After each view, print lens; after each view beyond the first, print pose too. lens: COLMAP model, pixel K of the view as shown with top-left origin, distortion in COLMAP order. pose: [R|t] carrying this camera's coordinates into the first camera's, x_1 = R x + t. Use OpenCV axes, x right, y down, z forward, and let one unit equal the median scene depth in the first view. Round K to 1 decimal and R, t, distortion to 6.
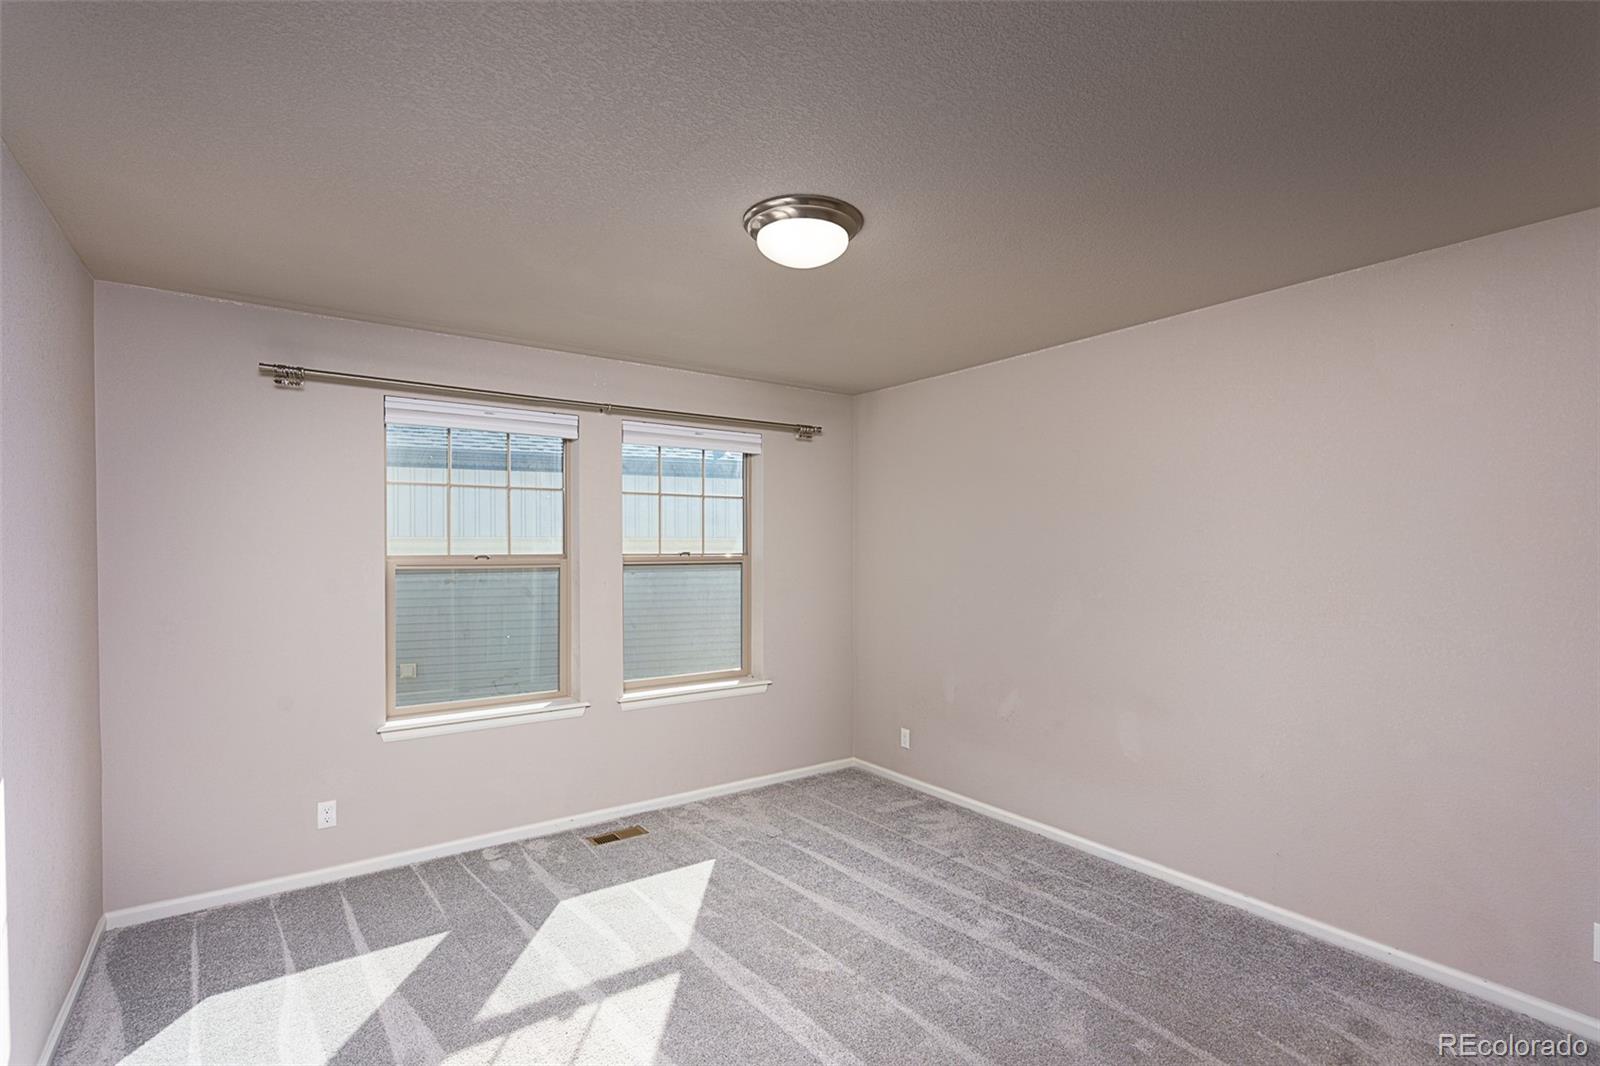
lens RADIAL K [[729.9, 0, 805.8], [0, 729.9, 538.9], [0, 0, 1]] dist [0.000311, -0.000550]
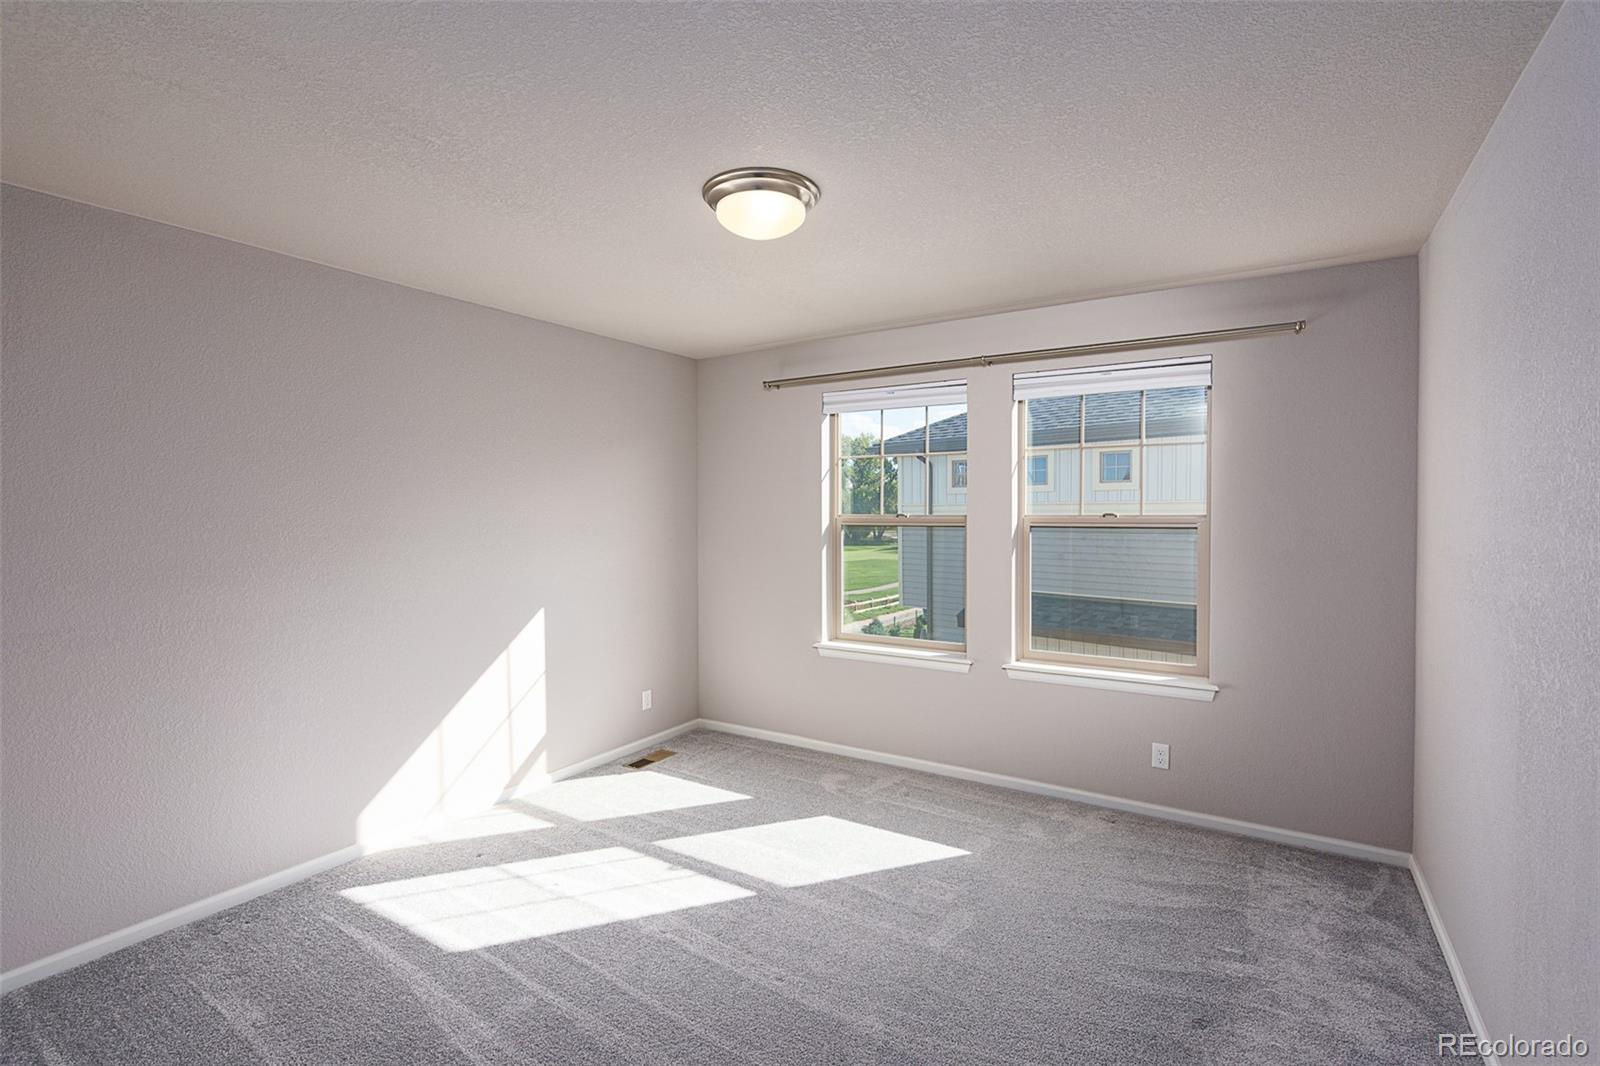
lens RADIAL K [[729.9, 0, 805.8], [0, 729.9, 538.9], [0, 0, 1]] dist [0.000311, -0.000550]
pose [[0.394714, 0.026419, -0.918424, 0.819076], [0.020781, 0.999074, 0.037670, 0.010715], [0.918569, -0.033954, 0.393799, 0.609594]]
